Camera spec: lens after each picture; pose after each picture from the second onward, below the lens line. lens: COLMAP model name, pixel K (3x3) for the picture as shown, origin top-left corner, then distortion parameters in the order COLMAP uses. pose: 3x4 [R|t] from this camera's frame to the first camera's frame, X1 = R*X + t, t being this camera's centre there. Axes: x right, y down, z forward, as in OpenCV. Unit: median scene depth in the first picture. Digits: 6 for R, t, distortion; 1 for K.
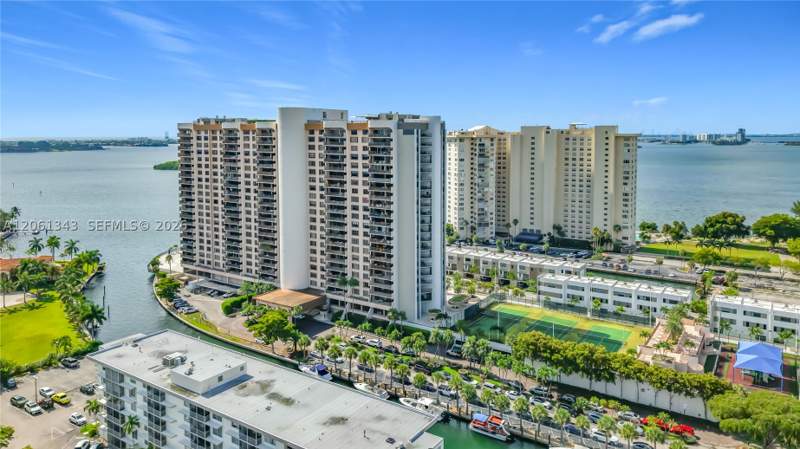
lens RADIAL K [[557.9, 0, 404.4], [0, 557.9, 183.3], [0, 0, 1]] dist [0.084735, -0.105556]
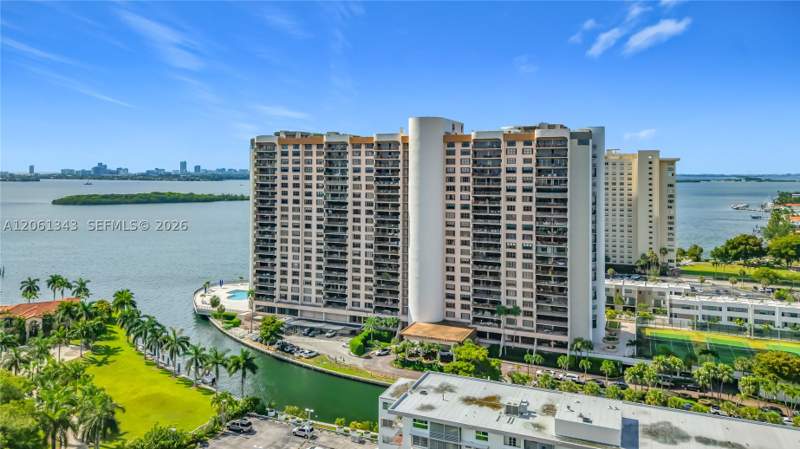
lens RADIAL K [[557.9, 0, 404.4], [0, 557.9, 183.3], [0, 0, 1]] dist [0.084735, -0.105556]
pose [[0.980294, 0.002038, 0.197532, -0.373491], [0.011261, 0.997744, -0.066178, 0.026713], [-0.197222, 0.067098, 0.978060, 0.122964]]
